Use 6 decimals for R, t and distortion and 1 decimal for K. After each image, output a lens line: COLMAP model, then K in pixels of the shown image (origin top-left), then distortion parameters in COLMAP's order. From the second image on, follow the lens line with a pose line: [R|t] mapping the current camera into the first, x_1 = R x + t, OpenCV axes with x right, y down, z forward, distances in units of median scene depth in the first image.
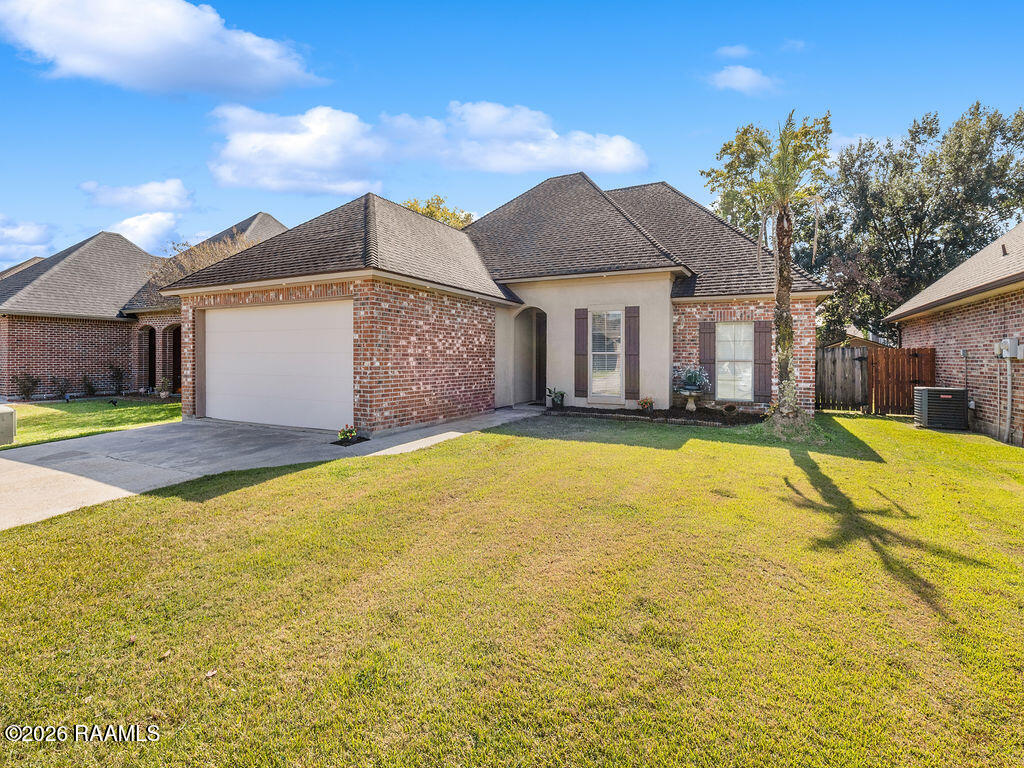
lens RADIAL K [[478.6, 0, 516.0], [0, 478.6, 359.9], [0, 0, 1]] dist [0.008239, -0.003363]
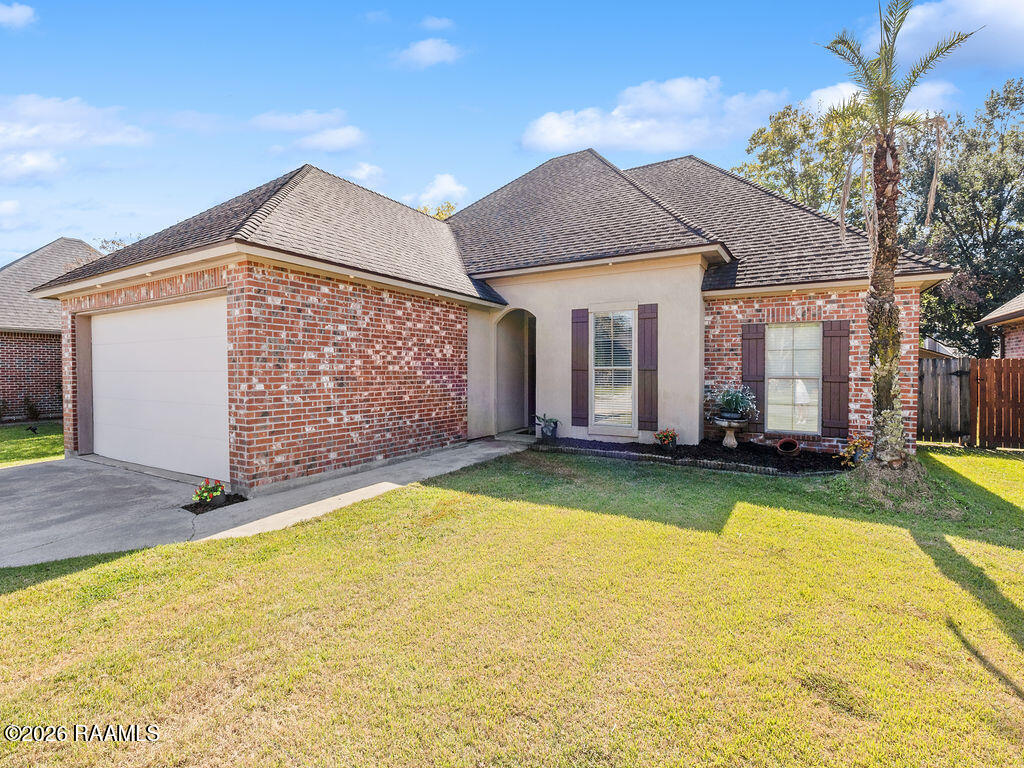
lens RADIAL K [[478.6, 0, 509.4], [0, 478.6, 383.6], [0, 0, 1]] dist [0.008239, -0.003363]
pose [[0.998122, -0.004440, -0.061099, 0.076573], [0.005637, 0.999795, 0.019422, -0.005651], [0.061000, -0.019730, 0.997943, 0.256094]]
